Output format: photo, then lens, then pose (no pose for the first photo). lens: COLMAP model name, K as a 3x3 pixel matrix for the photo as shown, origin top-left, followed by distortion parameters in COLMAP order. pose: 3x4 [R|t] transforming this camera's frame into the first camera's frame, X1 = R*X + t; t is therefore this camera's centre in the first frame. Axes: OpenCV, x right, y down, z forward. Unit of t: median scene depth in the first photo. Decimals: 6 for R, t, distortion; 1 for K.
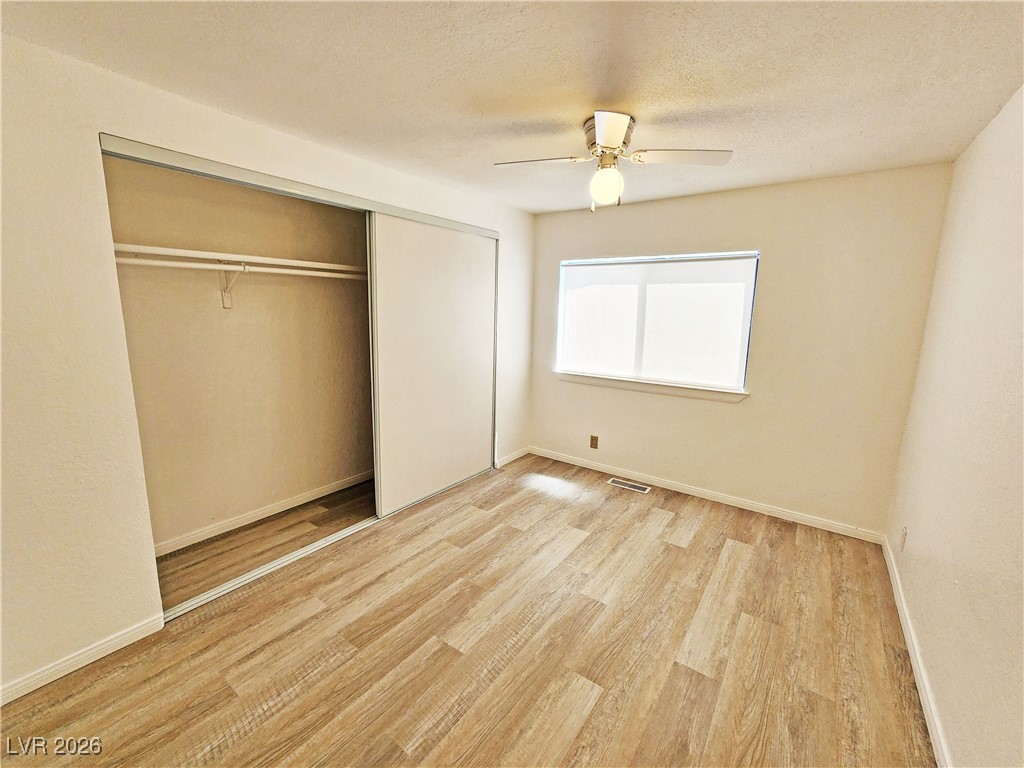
lens RADIAL K [[421.9, 0, 511.4], [0, 421.9, 380.5], [0, 0, 1]] dist [0.000161, -0.000834]
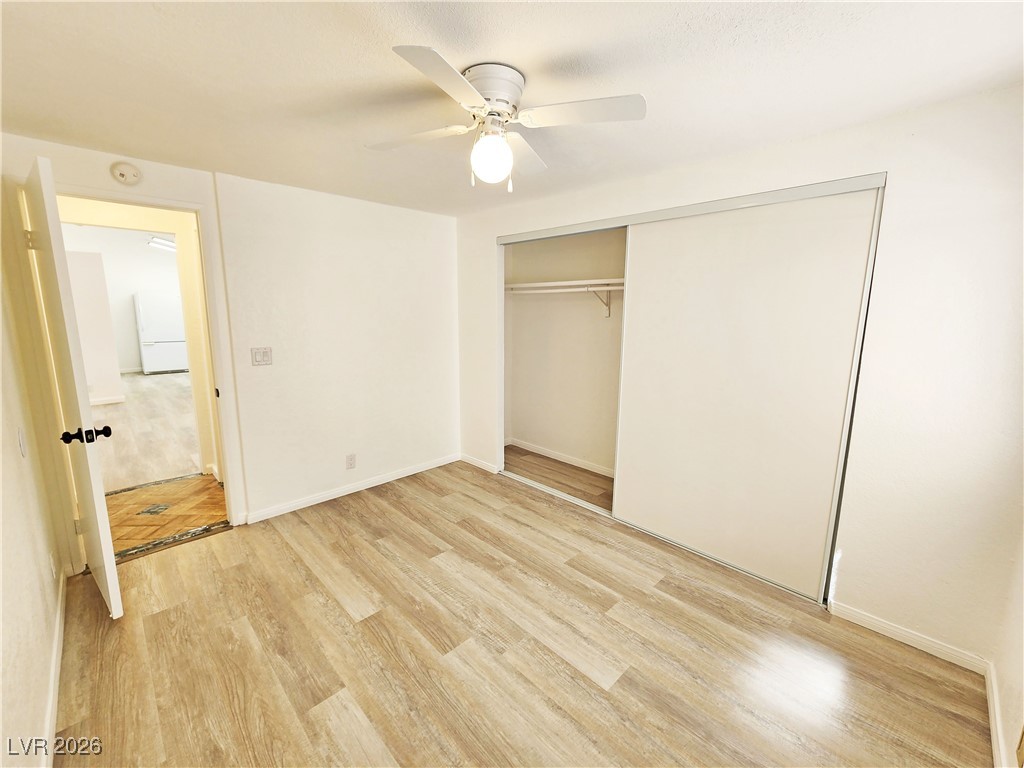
lens RADIAL K [[421.9, 0, 511.0], [0, 421.9, 380.8], [0, 0, 1]] dist [0.000161, -0.000834]
pose [[-0.160839, 0.149265, -0.975629, 0.909339], [-0.178910, 0.967713, 0.177548, -0.183922], [0.970630, 0.203107, -0.128940, 1.063266]]
